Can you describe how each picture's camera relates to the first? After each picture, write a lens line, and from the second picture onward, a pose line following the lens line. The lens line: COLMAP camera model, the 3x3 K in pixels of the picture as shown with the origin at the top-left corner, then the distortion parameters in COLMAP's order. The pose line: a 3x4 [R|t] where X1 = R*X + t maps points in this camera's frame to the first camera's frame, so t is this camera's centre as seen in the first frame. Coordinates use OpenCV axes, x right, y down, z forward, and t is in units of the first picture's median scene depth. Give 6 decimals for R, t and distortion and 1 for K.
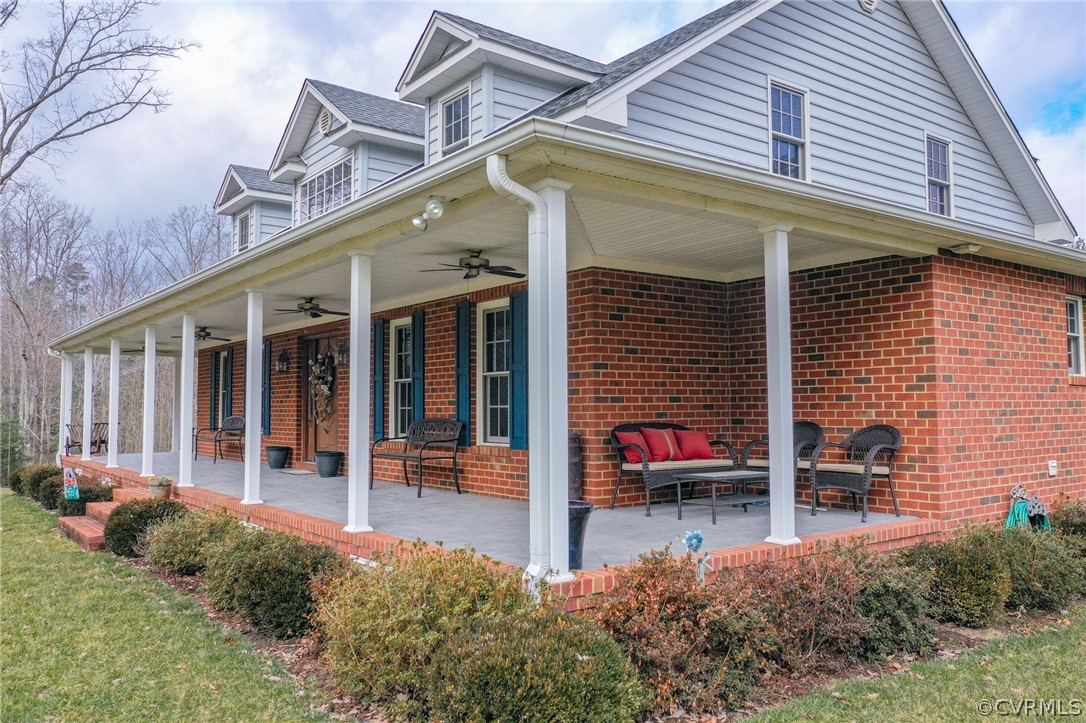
lens RADIAL K [[853.2, 0, 538.9], [0, 853.2, 358.0], [0, 0, 1]] dist [-0.002463, -0.000039]
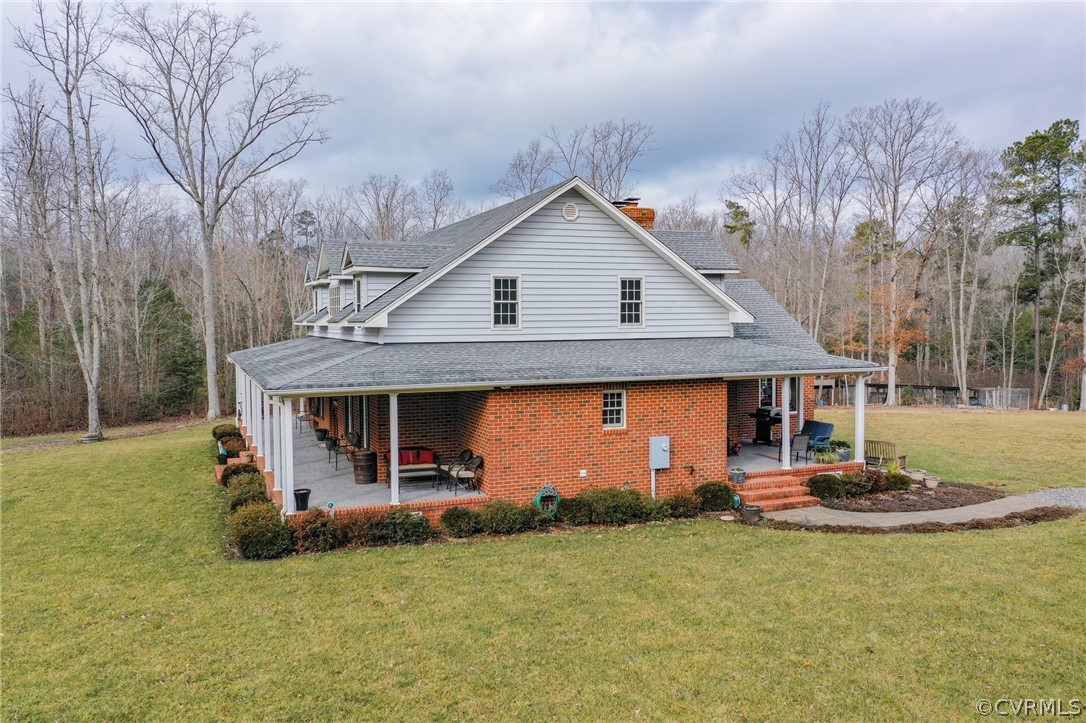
lens RADIAL K [[846.8, 0, 534.8], [0, 846.8, 364.5], [0, 0, 1]] dist [-0.001560, -0.000934]
pose [[0.966732, 0.011987, -0.255510, 1.100367], [0.017850, 0.993305, 0.114137, -0.426733], [0.255168, -0.114901, 0.960045, -1.174637]]
